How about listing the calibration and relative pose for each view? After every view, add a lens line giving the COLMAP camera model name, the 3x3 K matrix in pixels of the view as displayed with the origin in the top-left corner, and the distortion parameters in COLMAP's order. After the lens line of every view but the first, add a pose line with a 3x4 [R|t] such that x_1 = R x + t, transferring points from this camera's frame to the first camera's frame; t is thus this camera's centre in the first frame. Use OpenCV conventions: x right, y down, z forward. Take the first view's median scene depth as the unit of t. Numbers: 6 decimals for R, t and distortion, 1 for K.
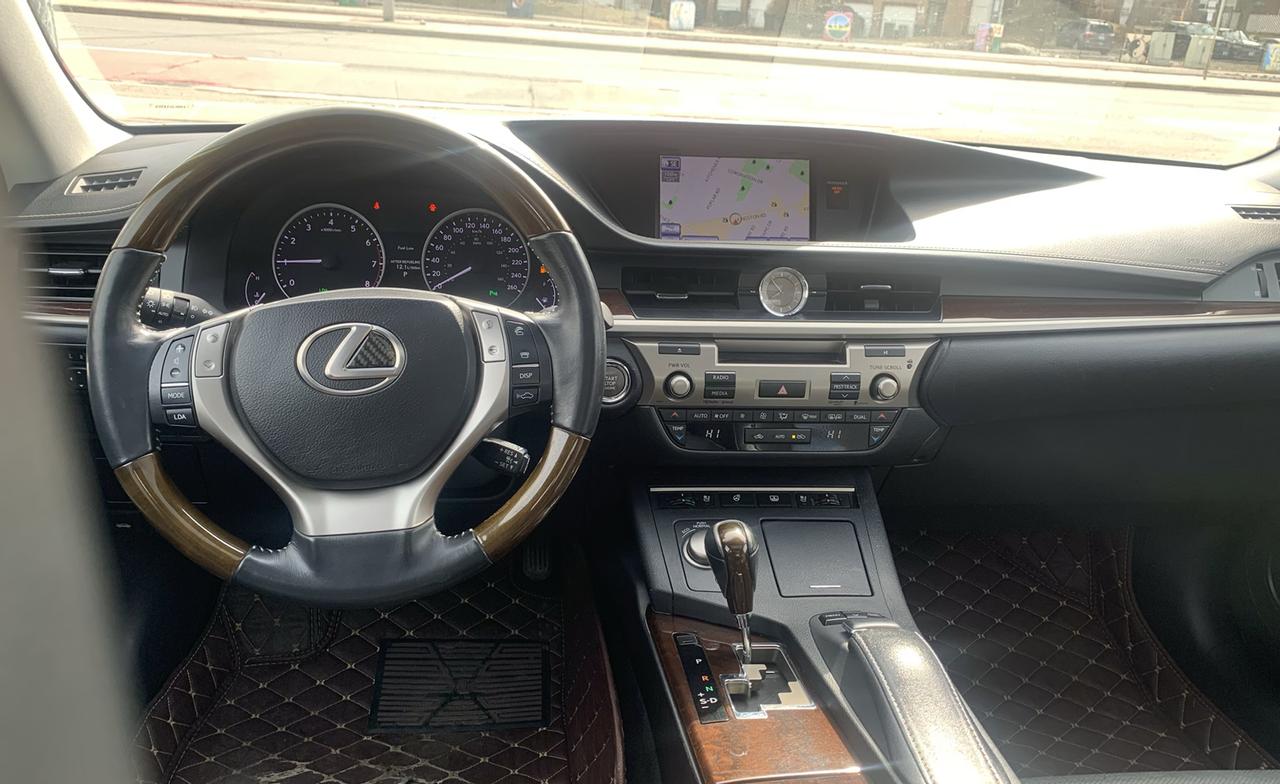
lens RADIAL K [[1019.2, 0, 636.1], [0, 1019.2, 387.2], [0, 0, 1]] dist [0.035750, -0.036788]
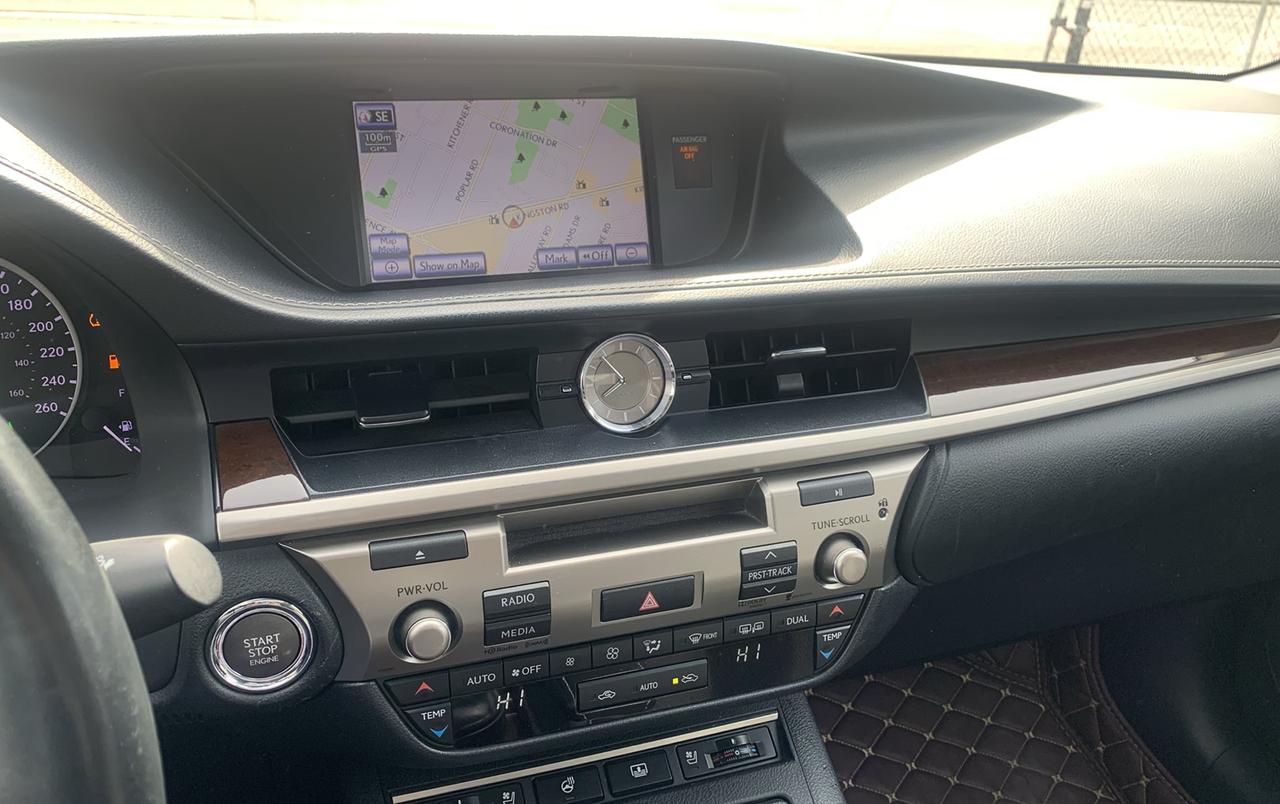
lens RADIAL K [[1070.2, 0, 642.7], [0, 1070.2, 396.9], [0, 0, 1]] dist [0.024927, -0.018383]
pose [[0.973682, -0.100345, 0.204631, 0.046872], [0.084411, 0.992783, 0.085184, -0.132502], [-0.211702, -0.065669, 0.975126, 0.506686]]
